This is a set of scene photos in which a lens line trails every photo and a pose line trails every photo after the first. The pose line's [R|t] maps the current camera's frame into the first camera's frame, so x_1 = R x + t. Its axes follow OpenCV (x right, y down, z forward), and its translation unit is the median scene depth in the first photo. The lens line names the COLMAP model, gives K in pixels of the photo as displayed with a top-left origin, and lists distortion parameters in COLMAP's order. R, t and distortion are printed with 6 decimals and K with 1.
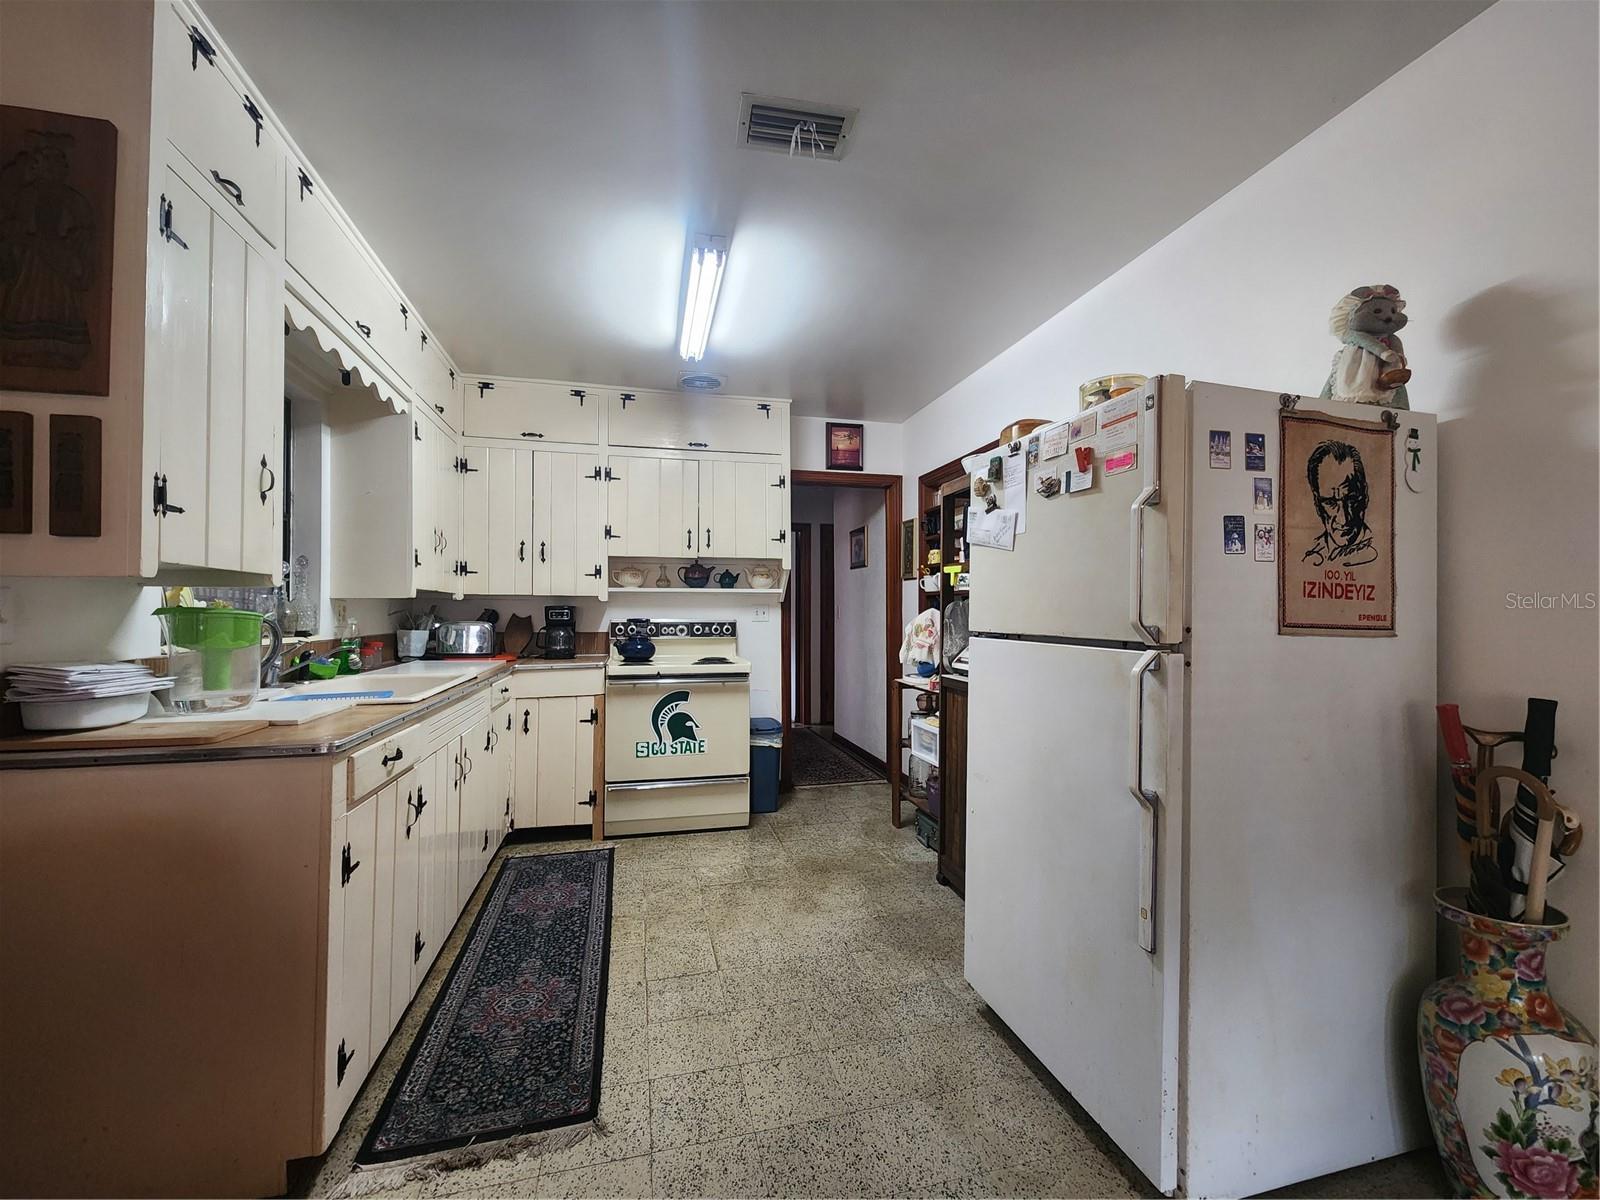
lens RADIAL K [[655.0, 0, 803.2], [0, 655.0, 603.0], [0, 0, 1]] dist [-0.000489, -0.003881]
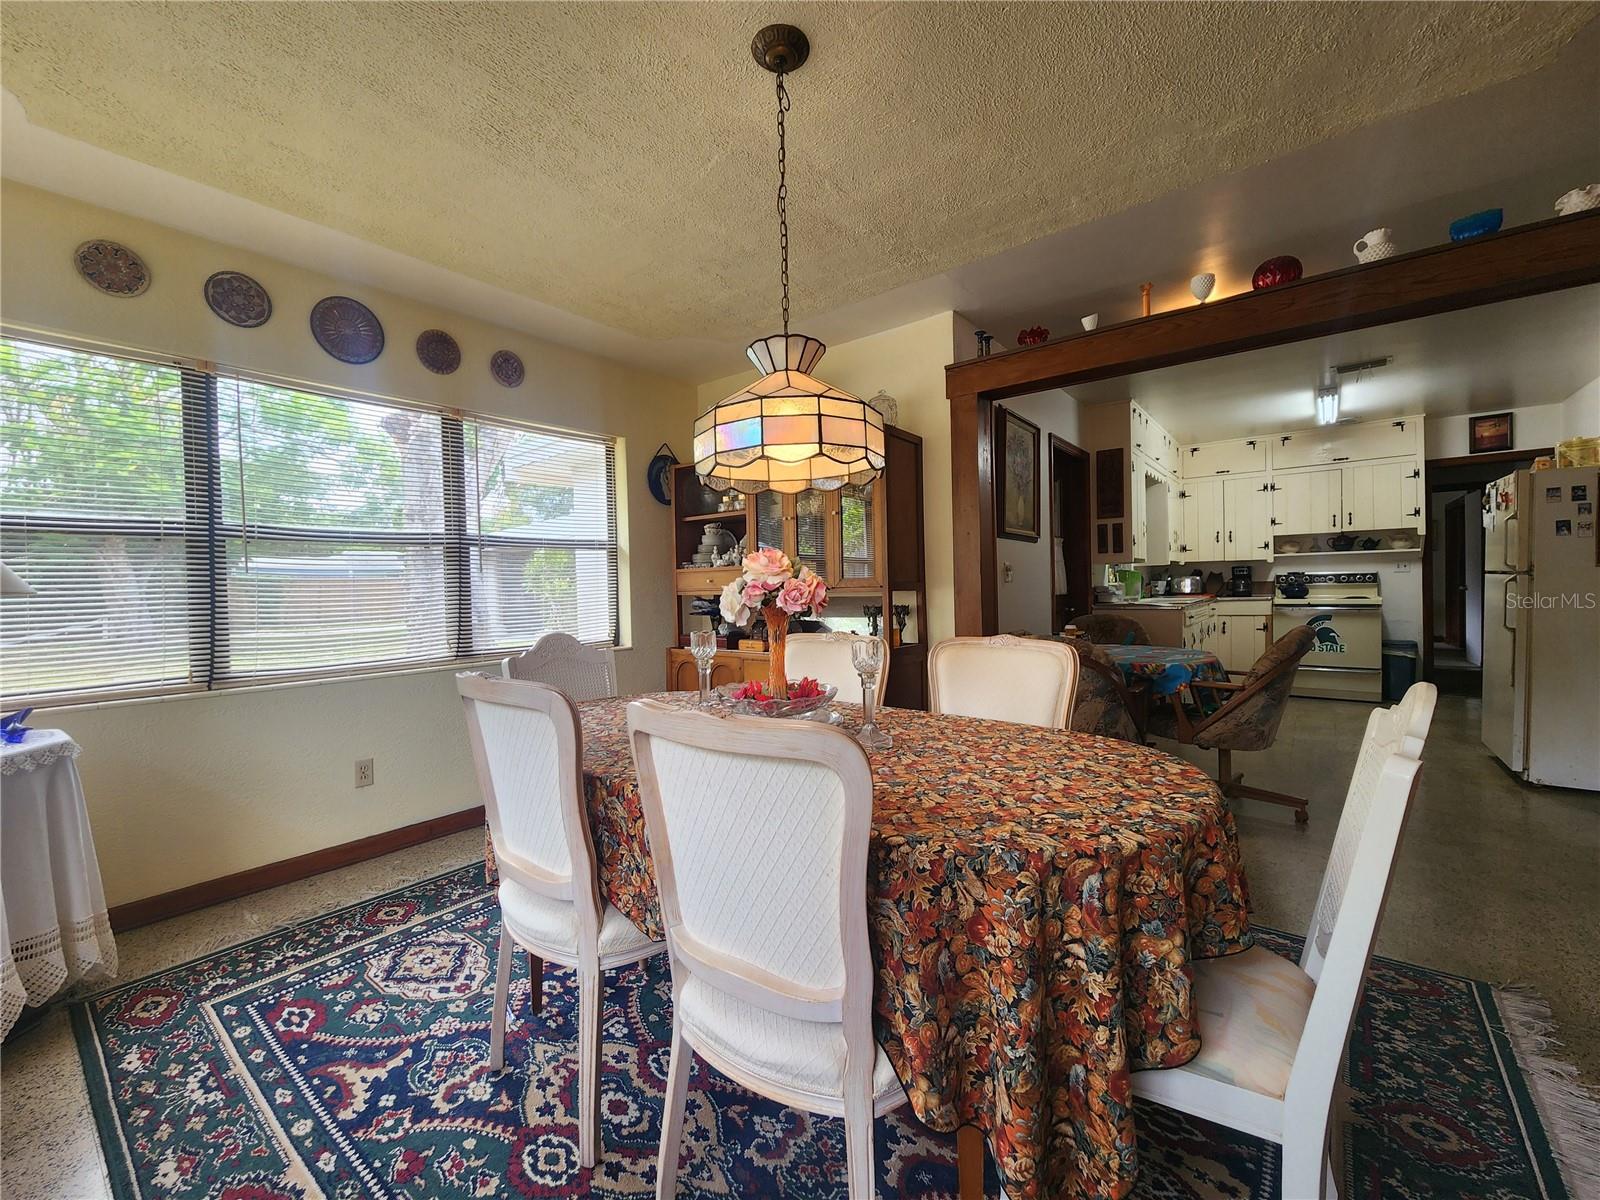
lens RADIAL K [[649.1, 0, 805.0], [0, 649.1, 594.4], [0, 0, 1]] dist [-0.002223, -0.000080]
pose [[0.607343, -0.000683, -0.794440, 0.315216], [0.033512, 0.999132, 0.024760, -0.002695], [0.793733, -0.041661, 0.606838, -1.041344]]
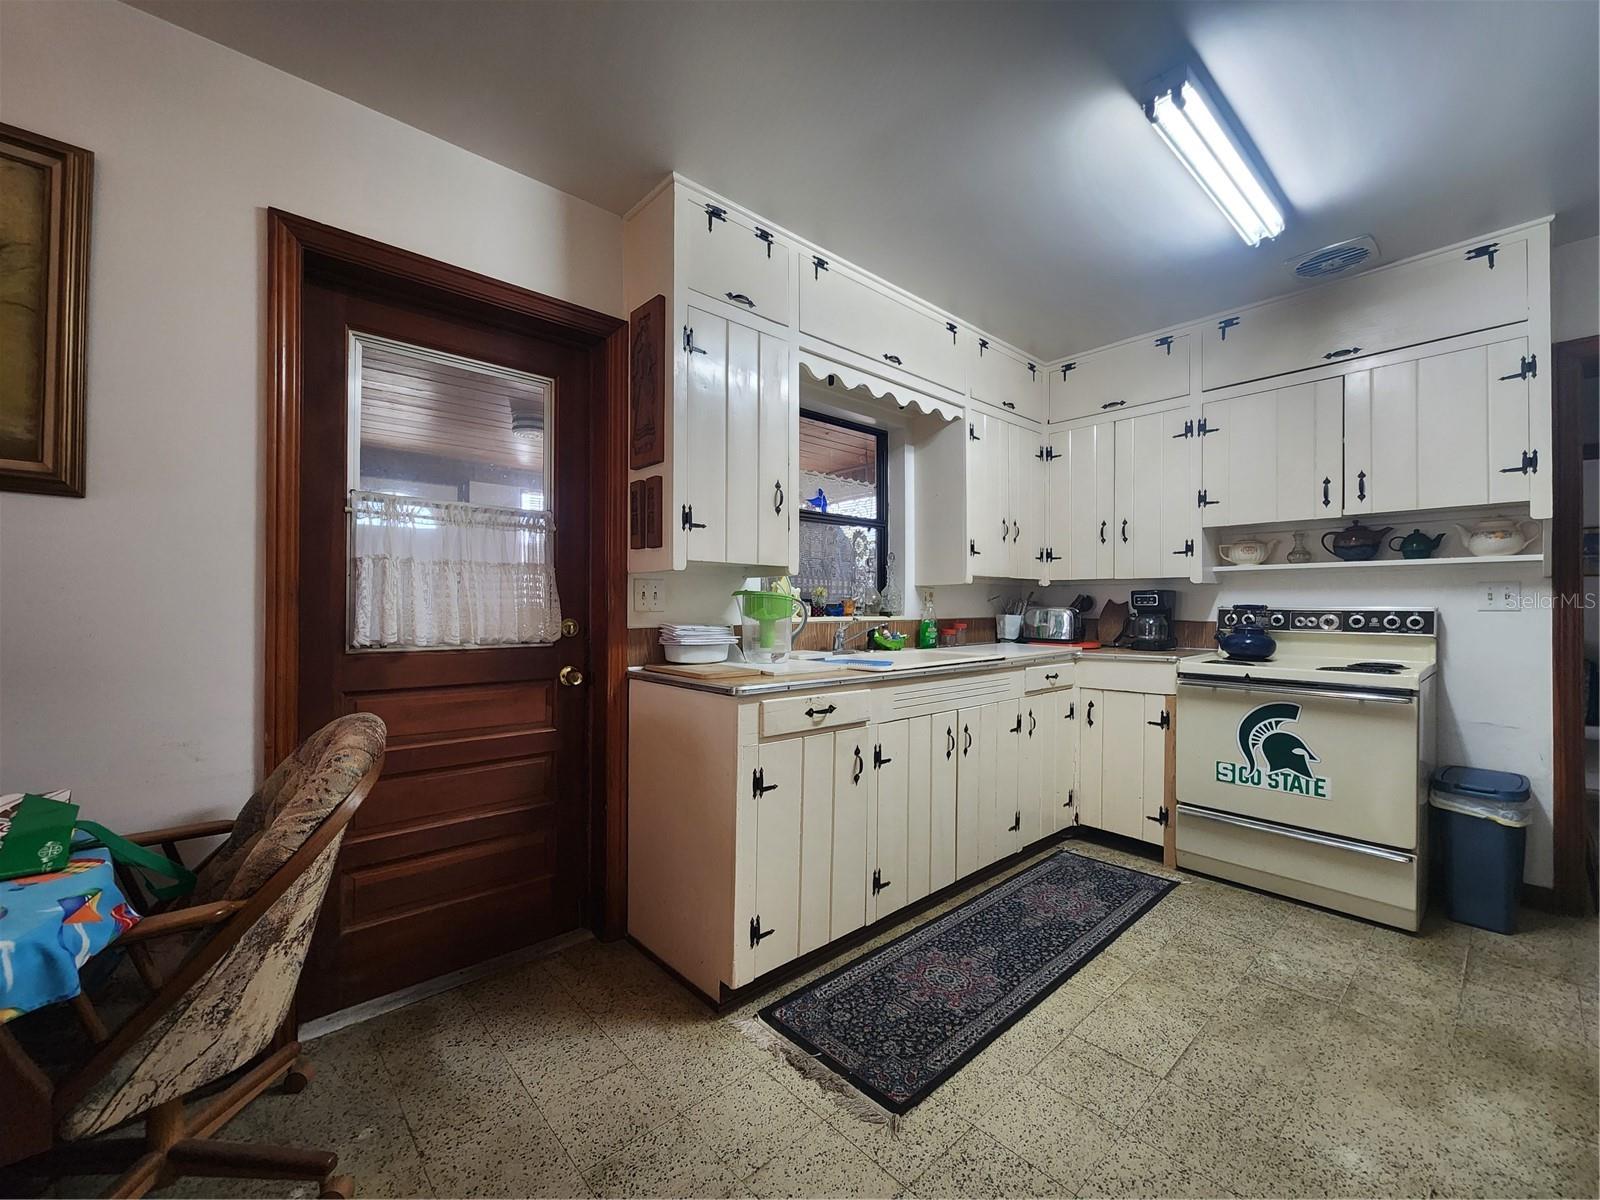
lens RADIAL K [[653.7, 0, 802.0], [0, 653.7, 603.3], [0, 0, 1]] dist [-0.001280, 0.000458]
pose [[0.463945, -0.001299, -0.885863, 0.202262], [0.010985, 0.999930, 0.004287, 0.014052], [0.885796, -0.011720, 0.463927, 0.190477]]
